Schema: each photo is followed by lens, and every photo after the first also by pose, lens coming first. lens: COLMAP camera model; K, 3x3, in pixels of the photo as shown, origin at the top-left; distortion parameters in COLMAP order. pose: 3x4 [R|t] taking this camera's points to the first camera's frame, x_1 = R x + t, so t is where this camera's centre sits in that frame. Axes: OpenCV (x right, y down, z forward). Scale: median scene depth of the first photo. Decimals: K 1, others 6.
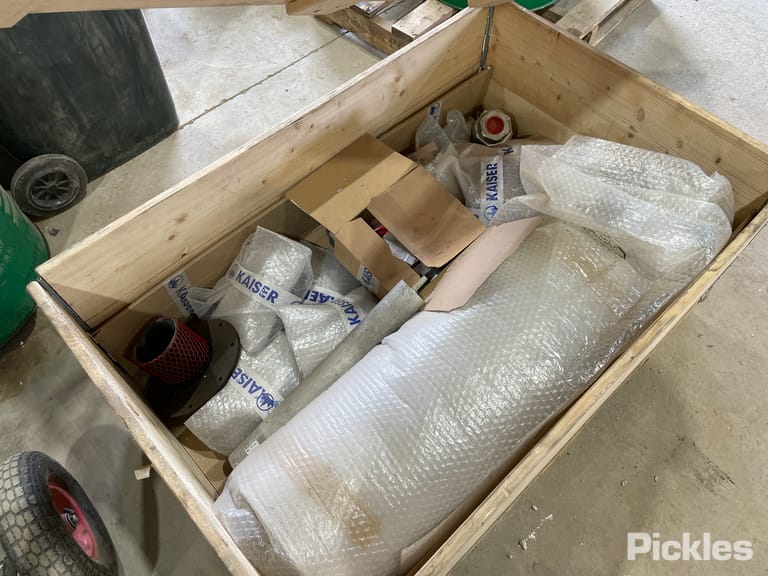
lens RADIAL K [[585.8, 0, 387.1], [0, 585.8, 283.0], [0, 0, 1]] dist [0.063810, -0.084872]
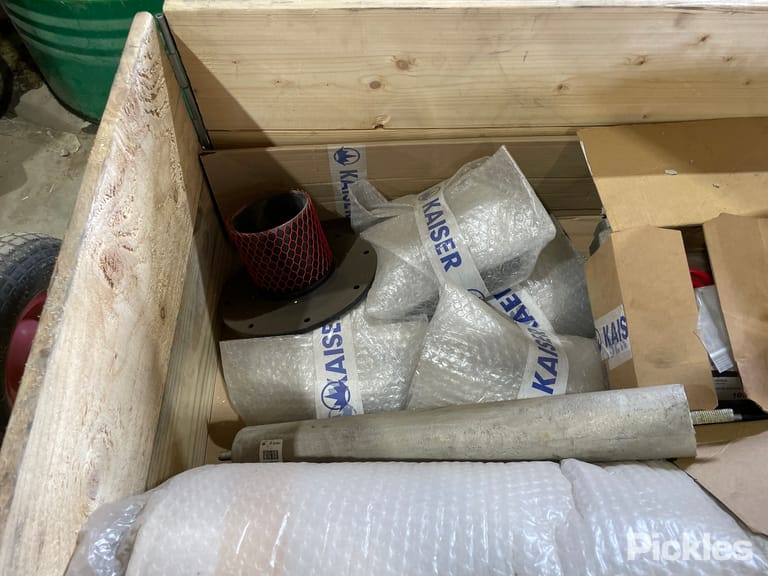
lens RADIAL K [[585.8, 0, 378.5], [0, 585.8, 283.2], [0, 0, 1]] dist [0.063810, -0.084872]
pose [[0.740204, 0.581990, -0.336729, -0.036688], [-0.572990, 0.808029, 0.137010, 0.002358], [0.351825, 0.091527, 0.931580, 0.408349]]
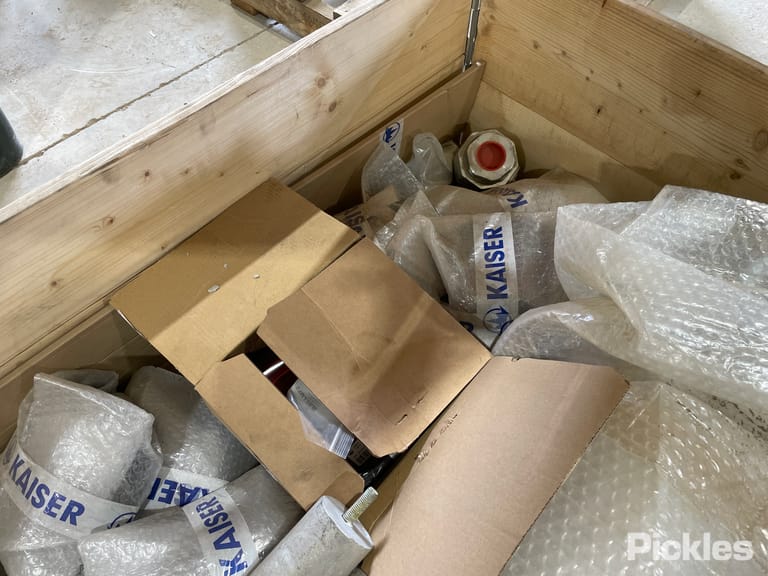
lens RADIAL K [[585.8, 0, 386.4], [0, 585.8, 280.6], [0, 0, 1]] dist [0.063810, -0.084872]
pose [[0.999082, -0.026581, 0.033589, 0.057605], [0.027308, 0.999399, -0.021370, -0.148827], [-0.033001, 0.022268, 0.999207, 0.457811]]
